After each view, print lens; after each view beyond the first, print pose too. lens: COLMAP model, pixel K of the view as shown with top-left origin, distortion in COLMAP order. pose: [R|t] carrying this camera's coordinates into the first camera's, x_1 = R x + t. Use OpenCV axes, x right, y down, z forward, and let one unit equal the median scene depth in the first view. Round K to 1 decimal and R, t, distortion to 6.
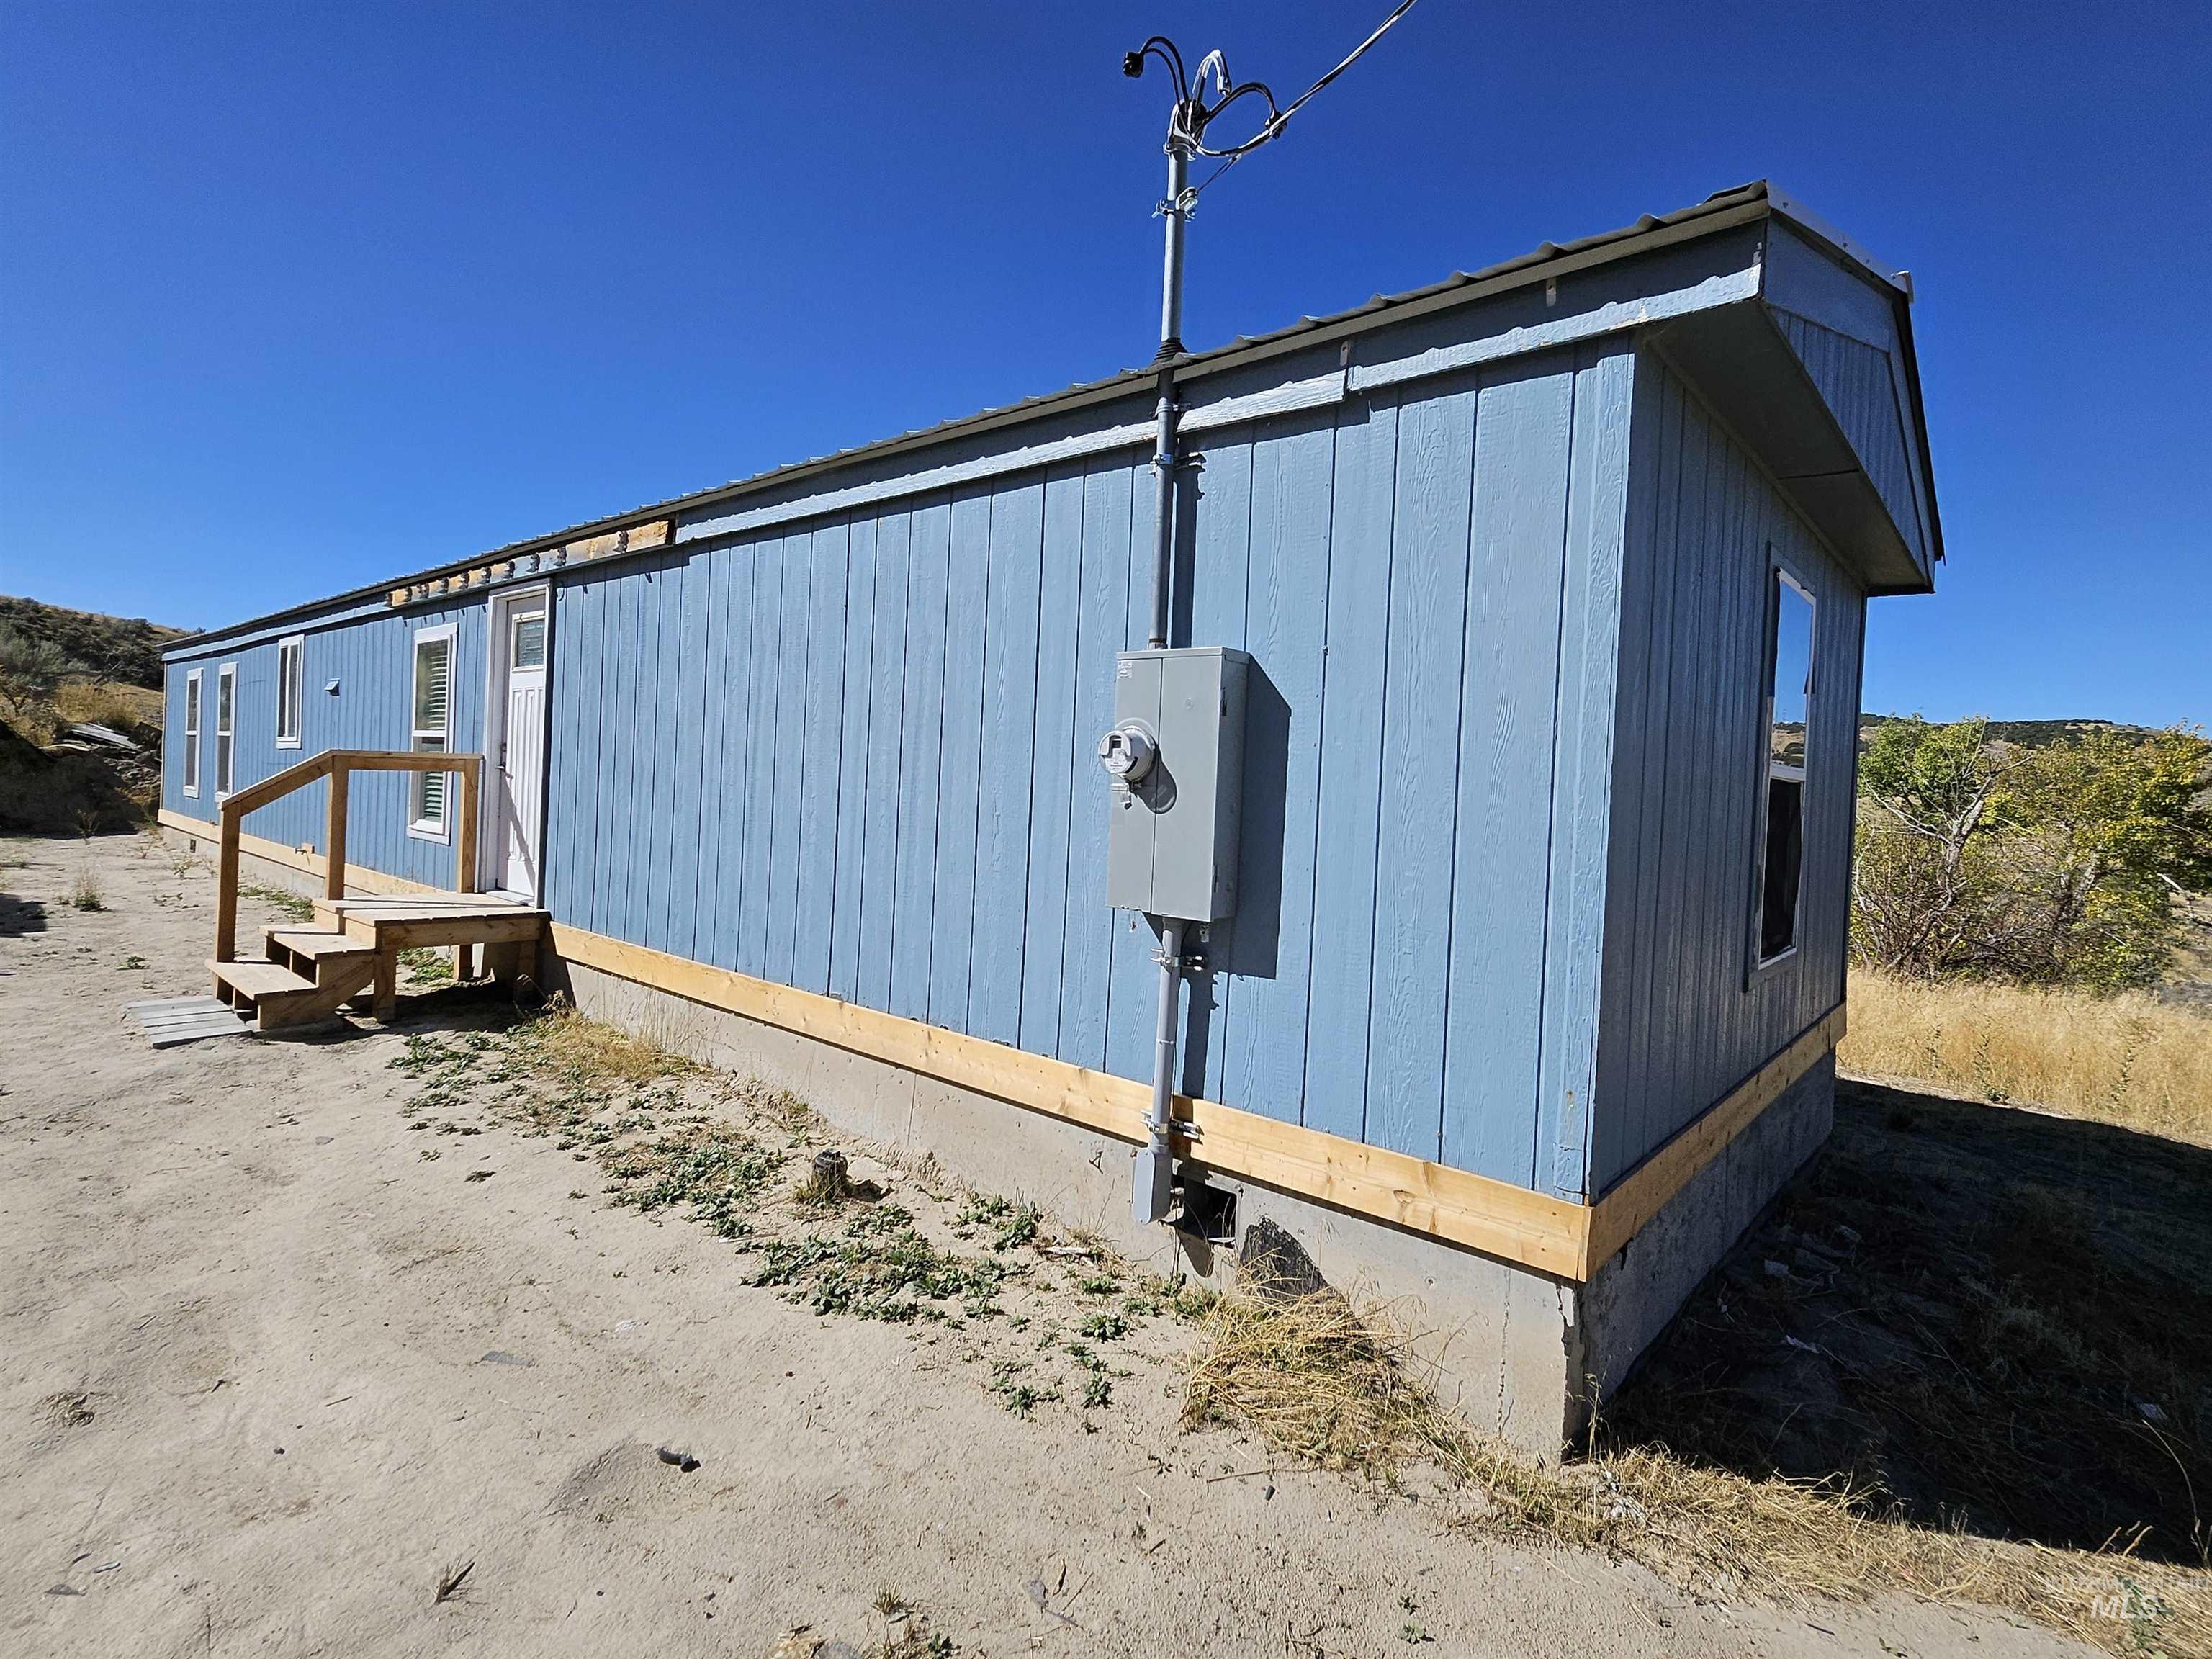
lens RADIAL K [[948.2, 0, 1141.9], [0, 948.2, 821.4], [0, 0, 1]] dist [0.008734, -0.004311]
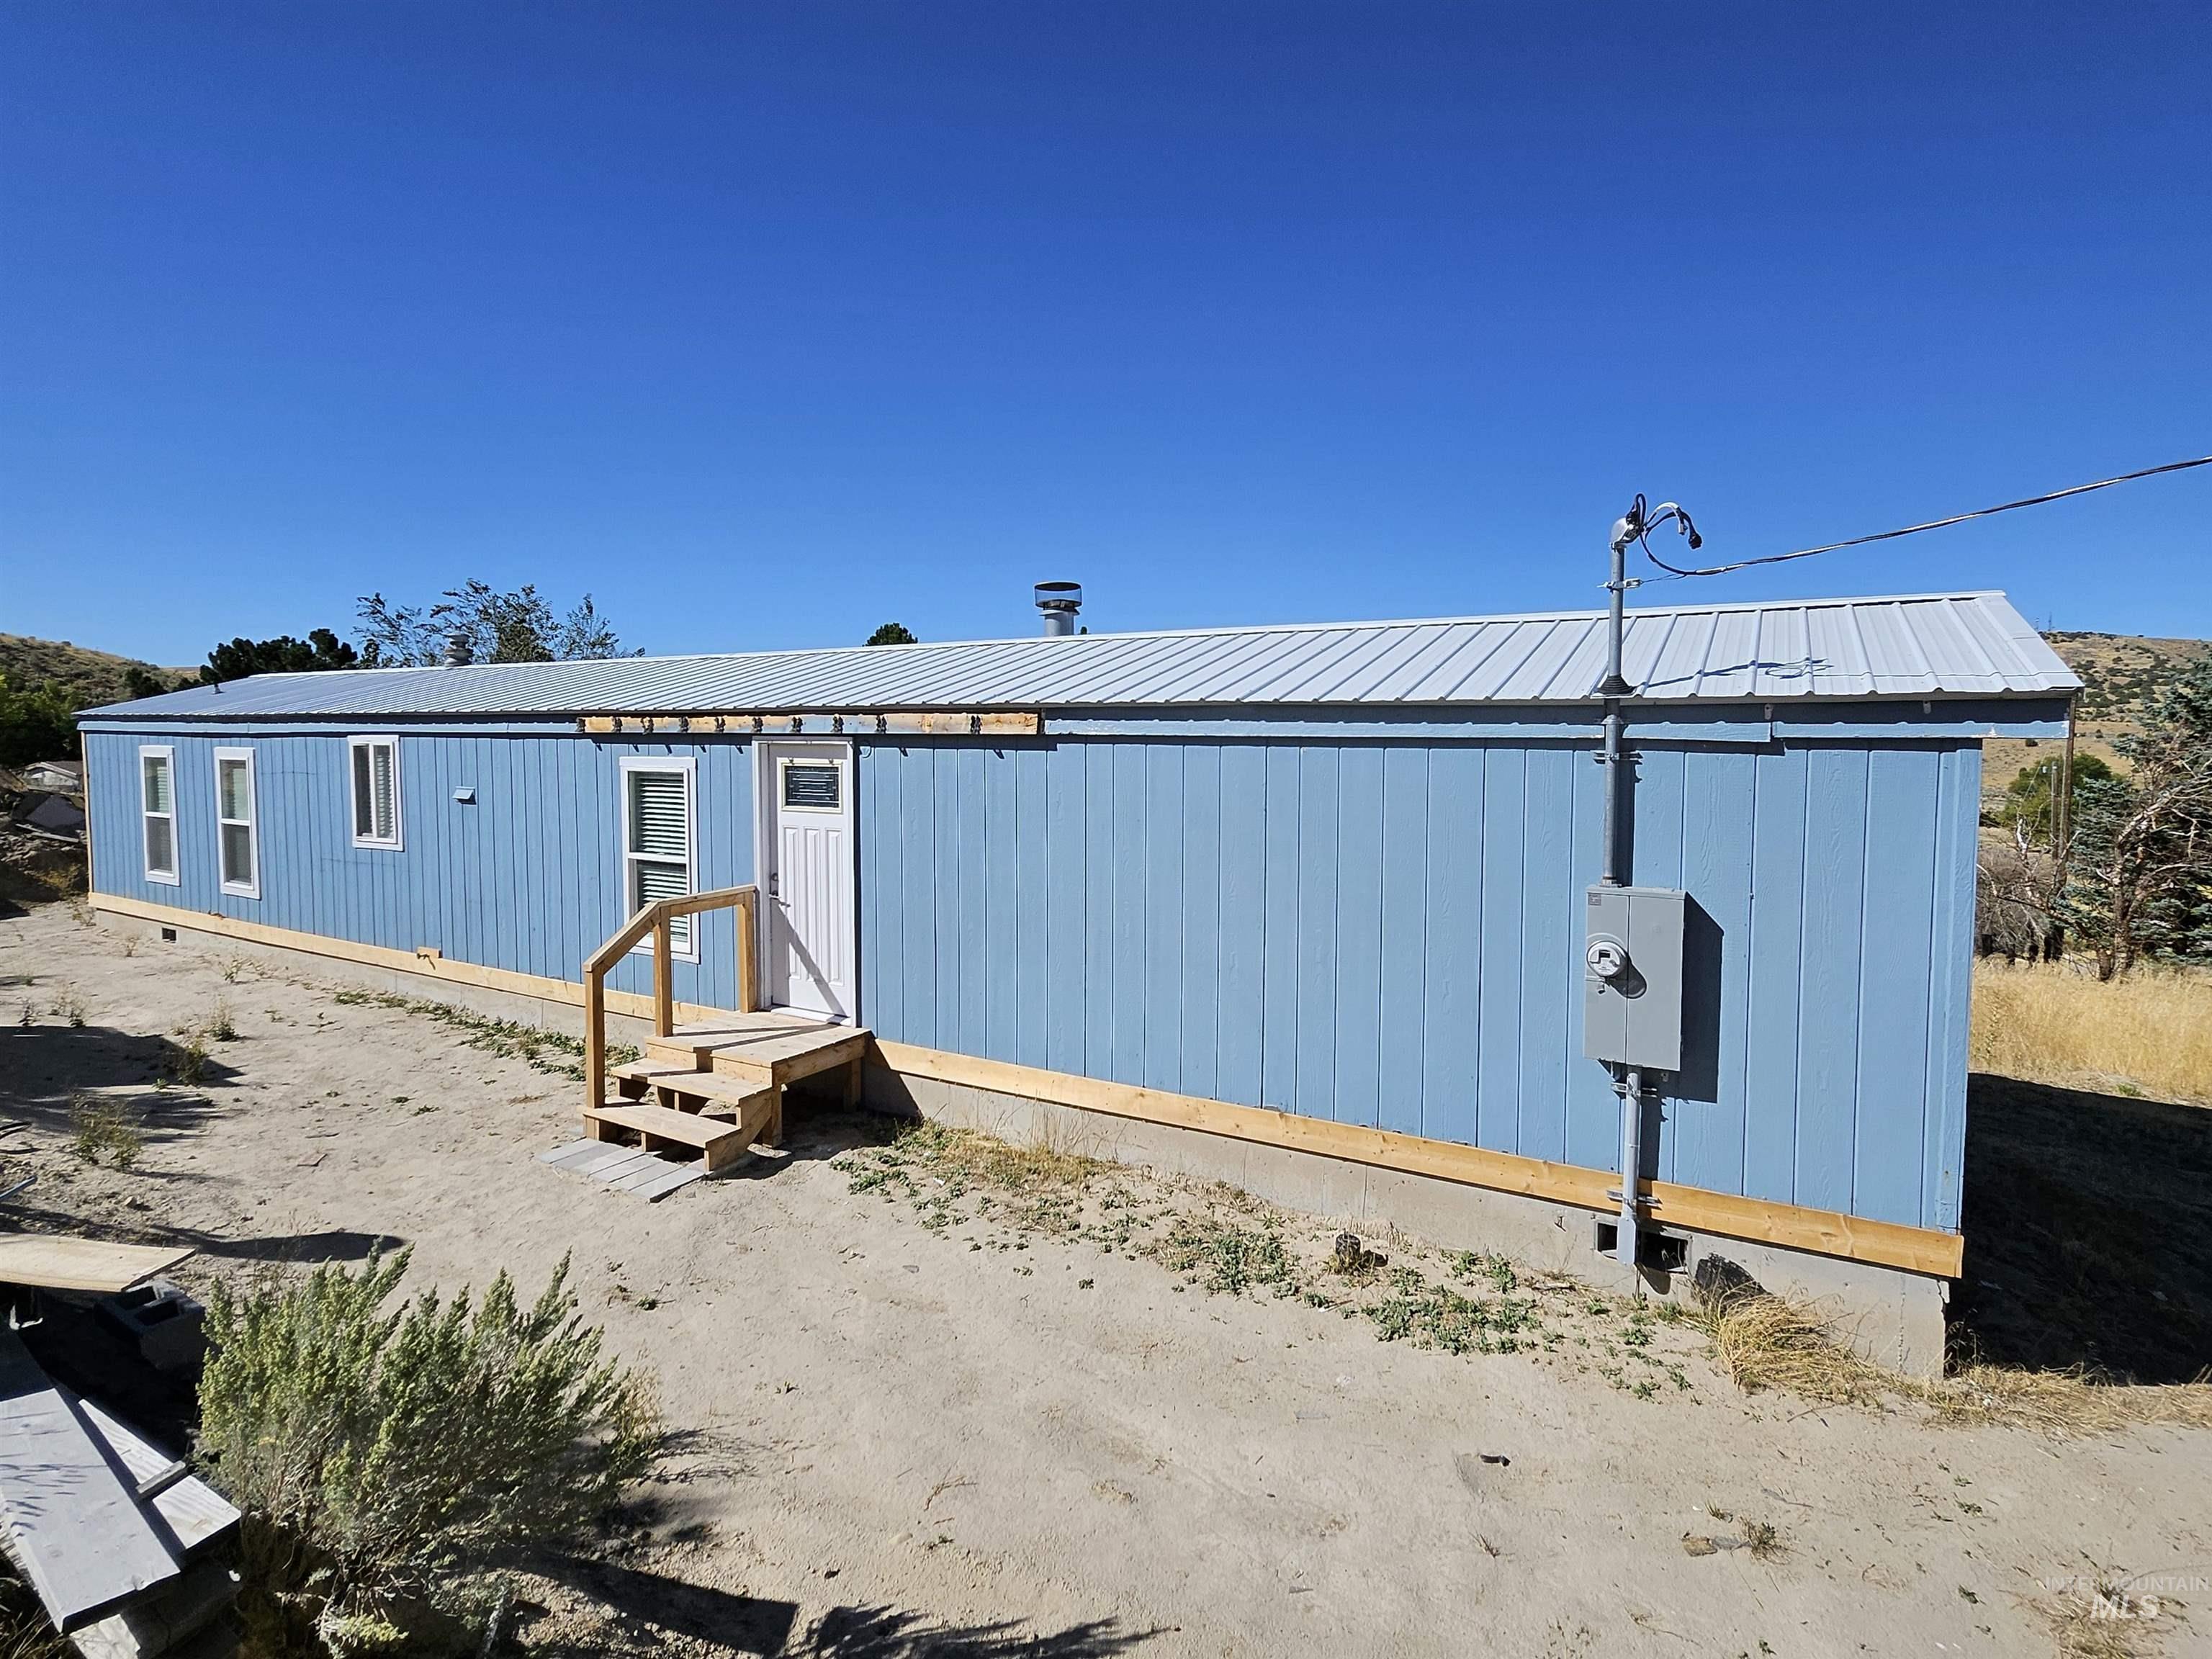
lens RADIAL K [[948.2, 0, 1141.9], [0, 948.2, 821.4], [0, 0, 1]] dist [0.008734, -0.004311]
pose [[0.984975, -0.053119, 0.164322, -0.947688], [0.046642, 0.997984, 0.043029, -0.377262], [-0.166277, -0.034718, 0.985468, -0.339382]]
